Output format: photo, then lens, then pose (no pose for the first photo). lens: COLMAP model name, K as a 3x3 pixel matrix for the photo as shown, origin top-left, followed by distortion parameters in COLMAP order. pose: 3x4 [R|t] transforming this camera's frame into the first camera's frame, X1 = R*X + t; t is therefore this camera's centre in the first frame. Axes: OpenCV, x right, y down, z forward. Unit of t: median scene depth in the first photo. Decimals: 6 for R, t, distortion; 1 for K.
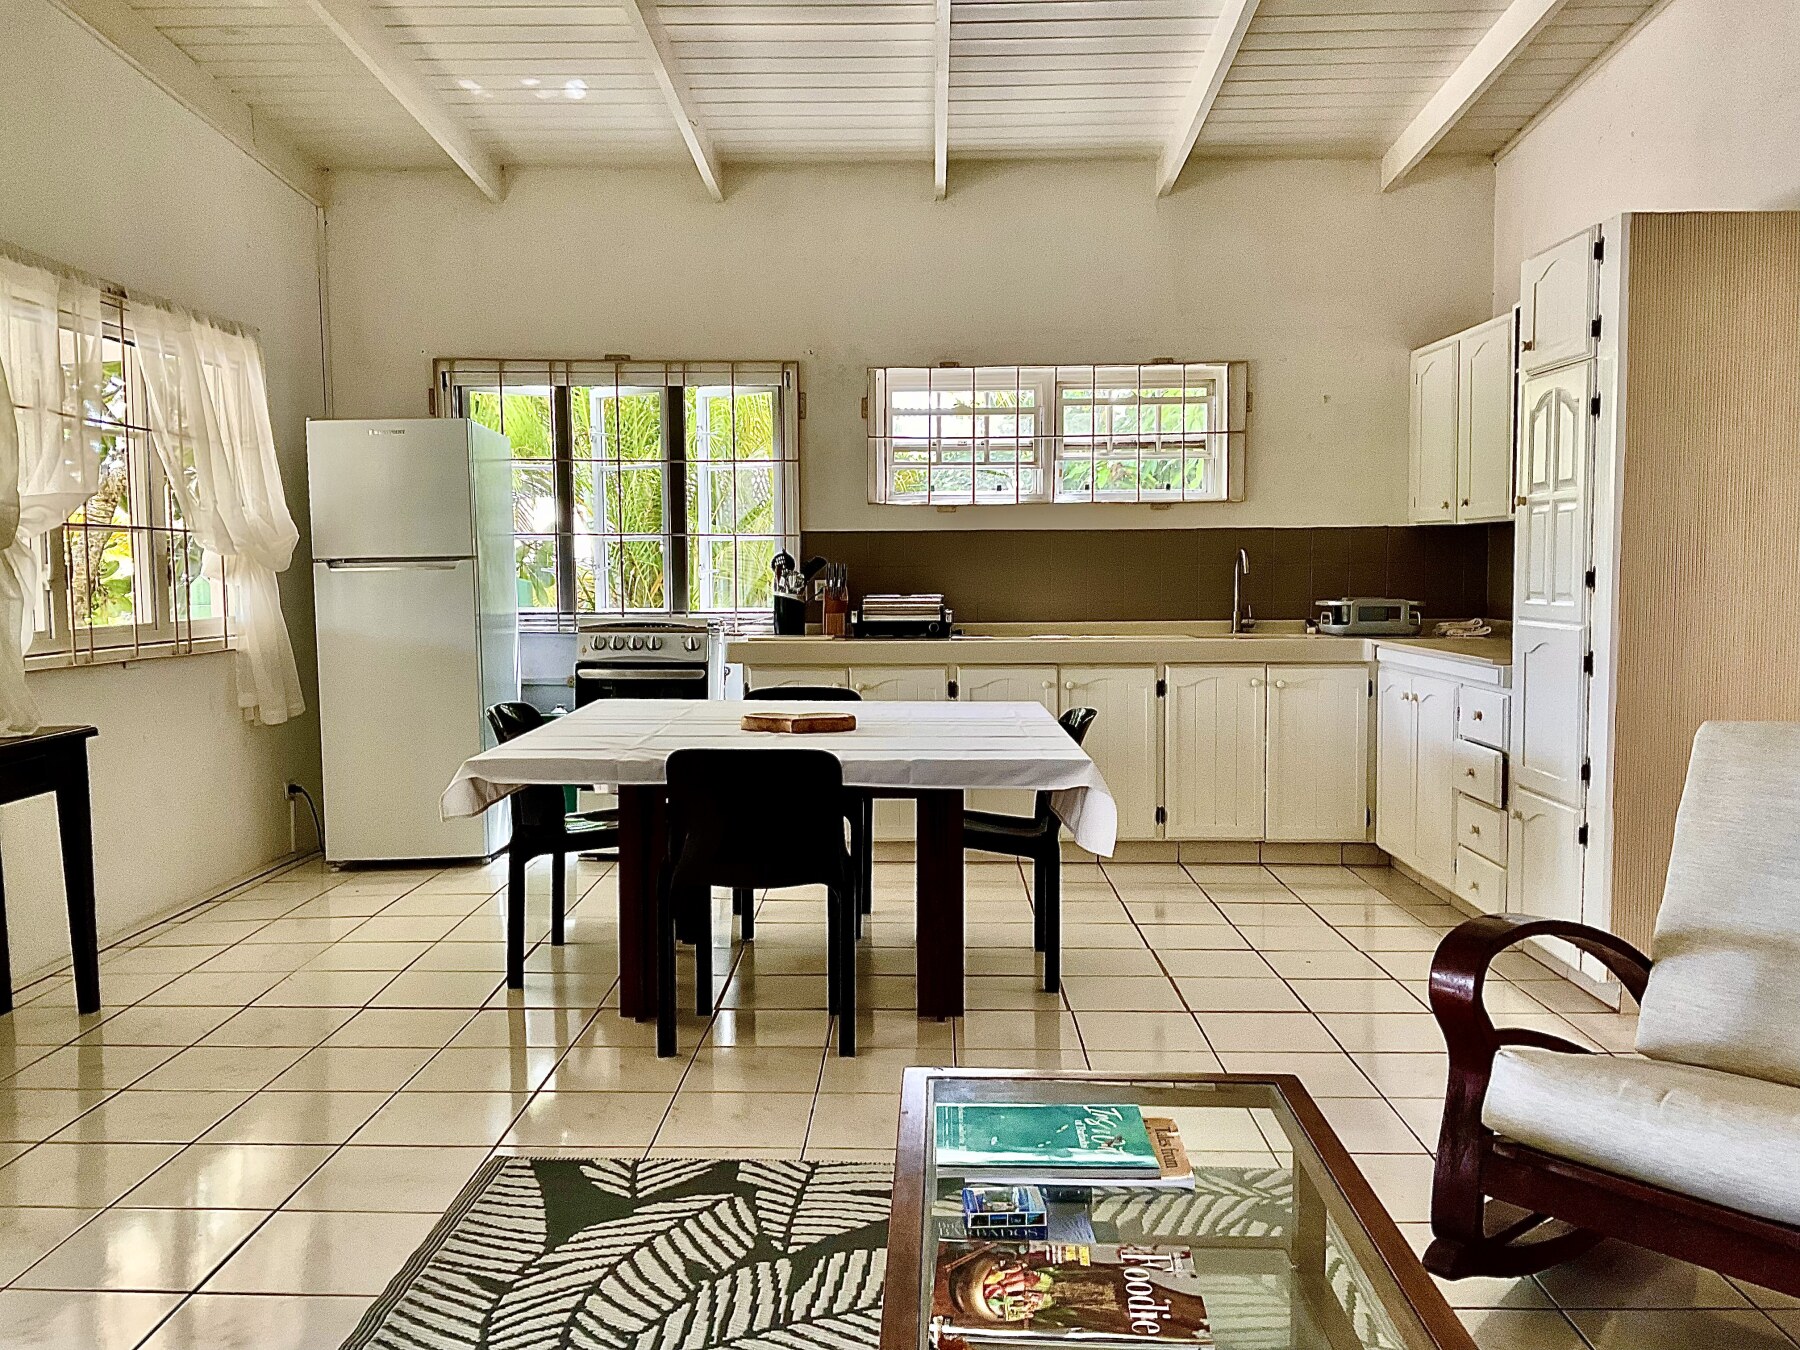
lens RADIAL K [[1519.2, 0, 900.0], [0, 1519.2, 675.0], [0, 0, 1]] dist [0.014432, -0.001781]
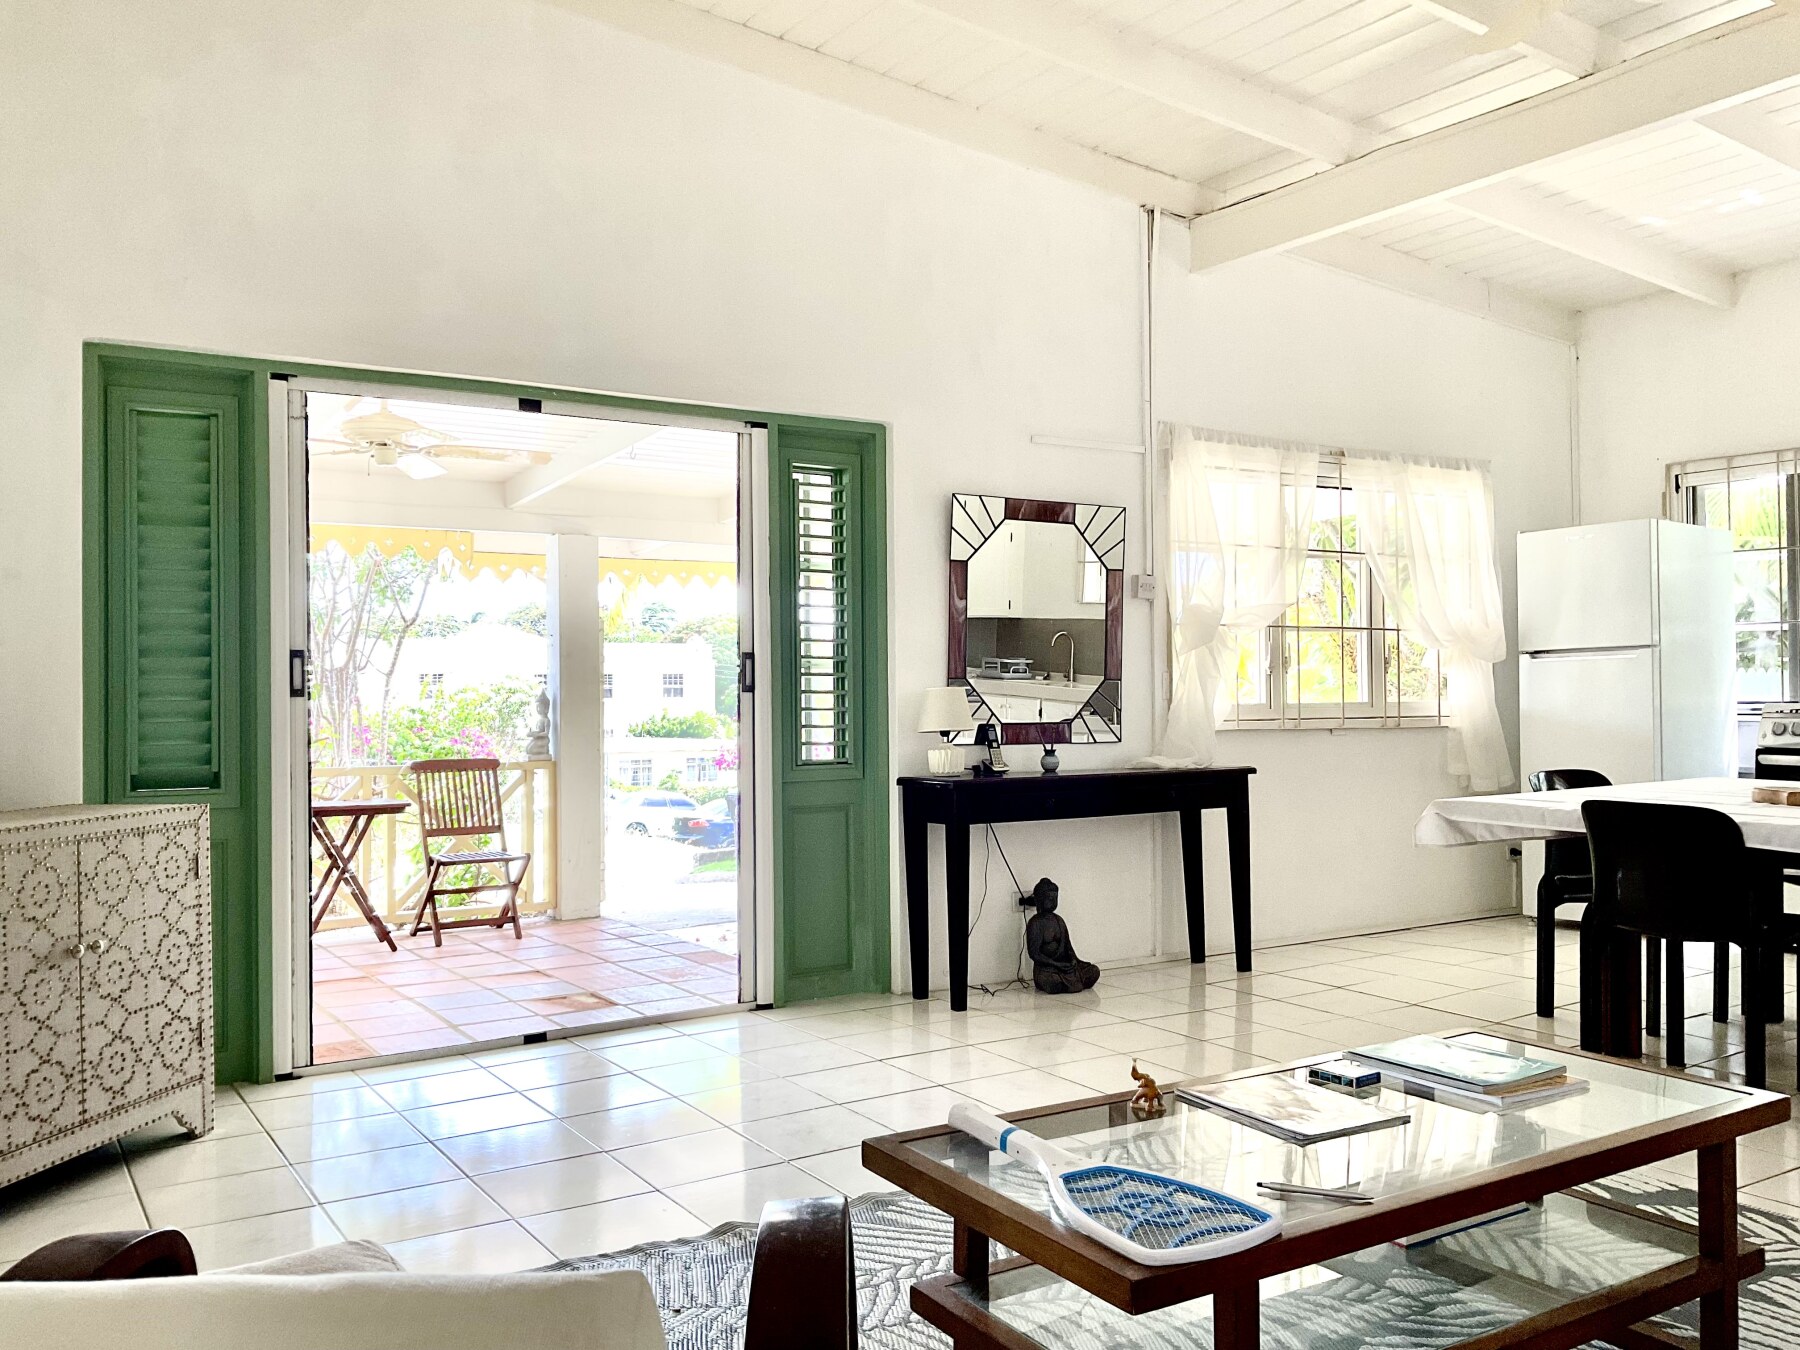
lens RADIAL K [[1519.2, 0, 900.0], [0, 1519.2, 675.0], [0, 0, 1]] dist [0.014432, -0.001781]
pose [[0.559444, -0.009960, -0.828809, 0.313367], [-0.054417, 0.997329, -0.048717, 0.024394], [0.827080, 0.072356, 0.557407, -0.038664]]
